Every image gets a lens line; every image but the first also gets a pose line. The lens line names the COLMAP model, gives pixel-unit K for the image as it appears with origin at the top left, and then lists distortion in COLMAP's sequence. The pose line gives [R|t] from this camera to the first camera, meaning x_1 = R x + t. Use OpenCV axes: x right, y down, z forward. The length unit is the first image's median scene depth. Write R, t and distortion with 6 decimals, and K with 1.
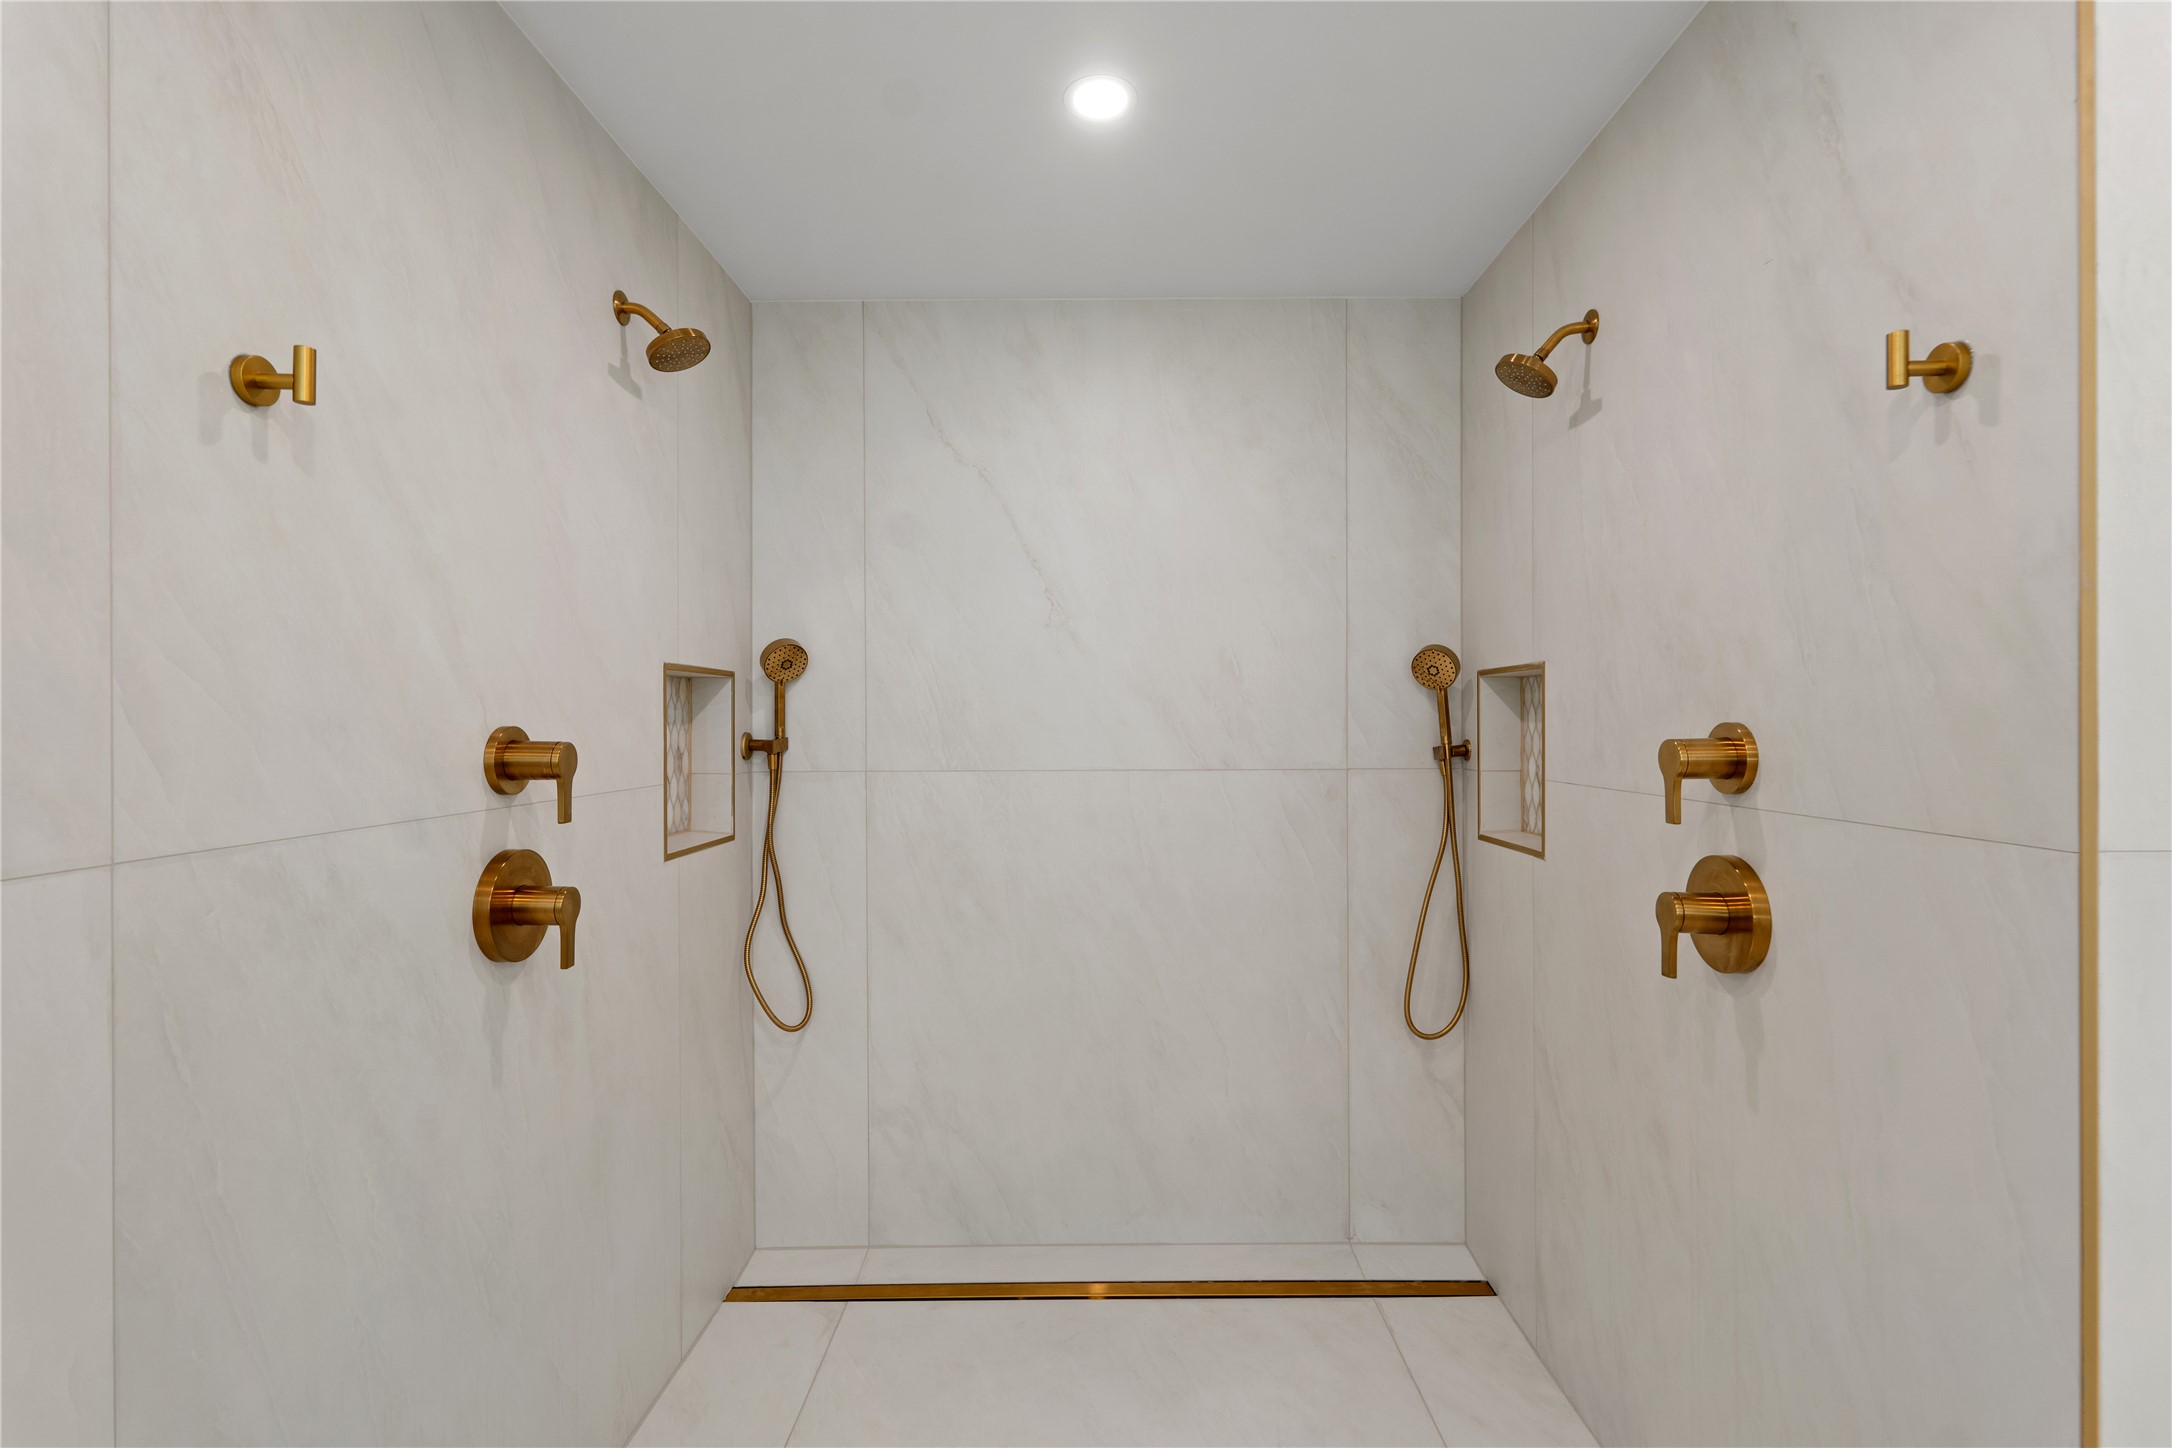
lens RADIAL K [[1029.4, 0, 1090.3], [0, 1029.4, 727.4], [0, 0, 1]] dist [0.005639, 0.000464]
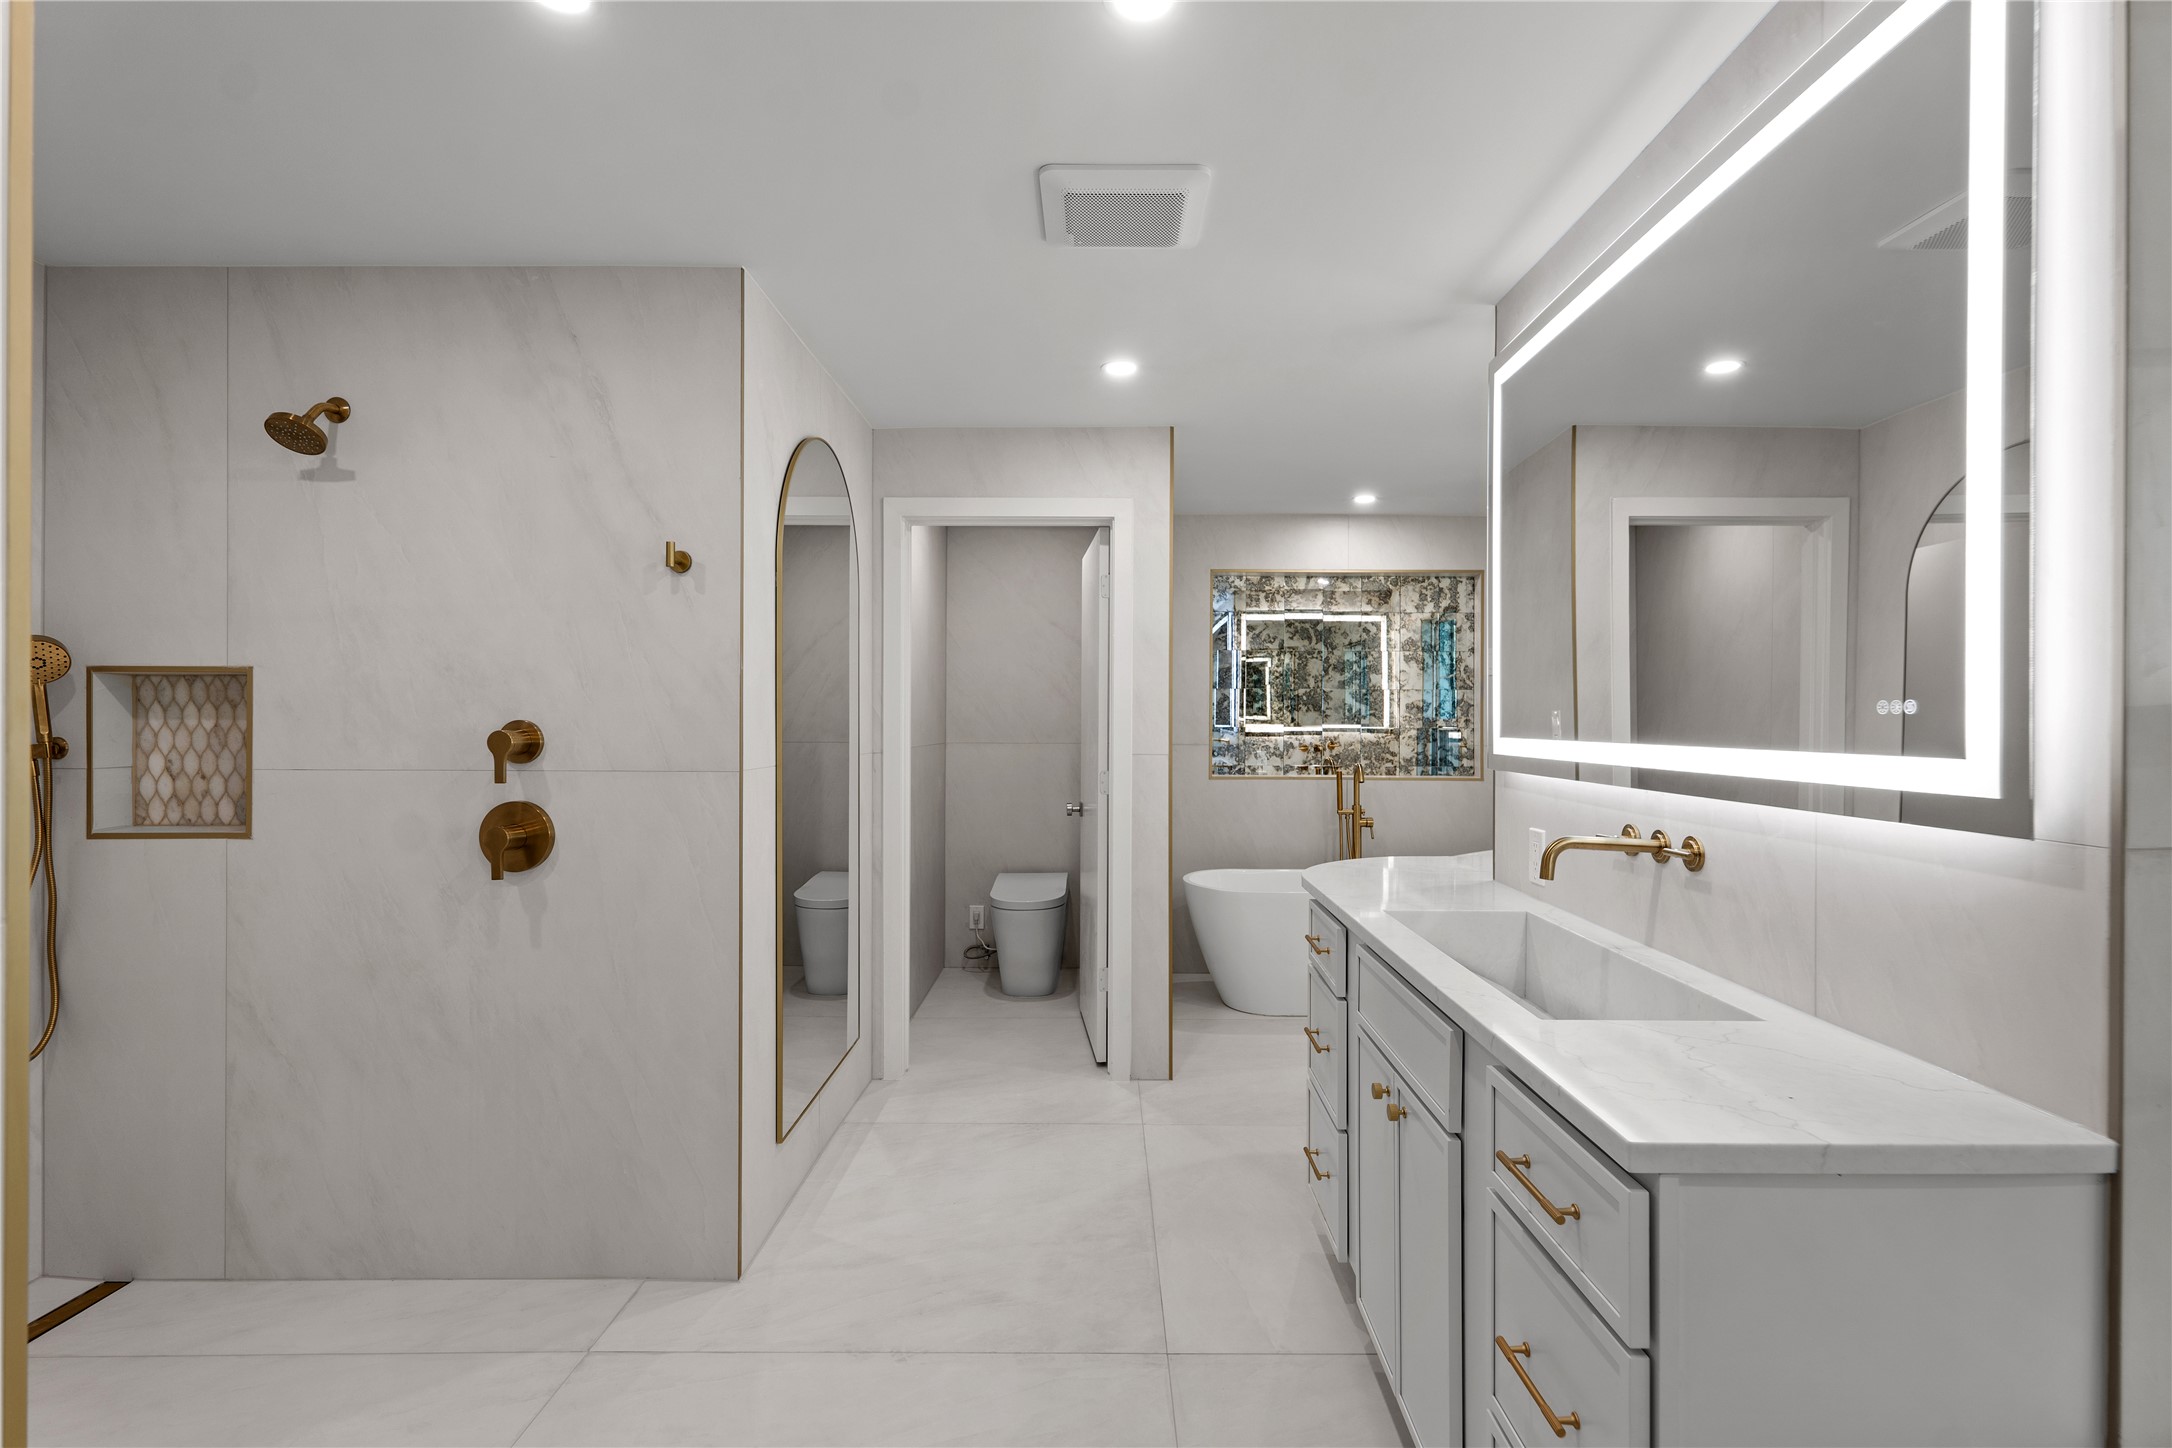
lens RADIAL K [[1029.4, 0, 1087.5], [0, 1029.4, 720.7], [0, 0, 1]] dist [0.005639, 0.000464]
pose [[0.041564, 0.001711, 0.999134, -0.995060], [0.001683, 0.999997, -0.001783, 0.000388], [-0.999134, 0.001756, 0.041561, 0.023521]]
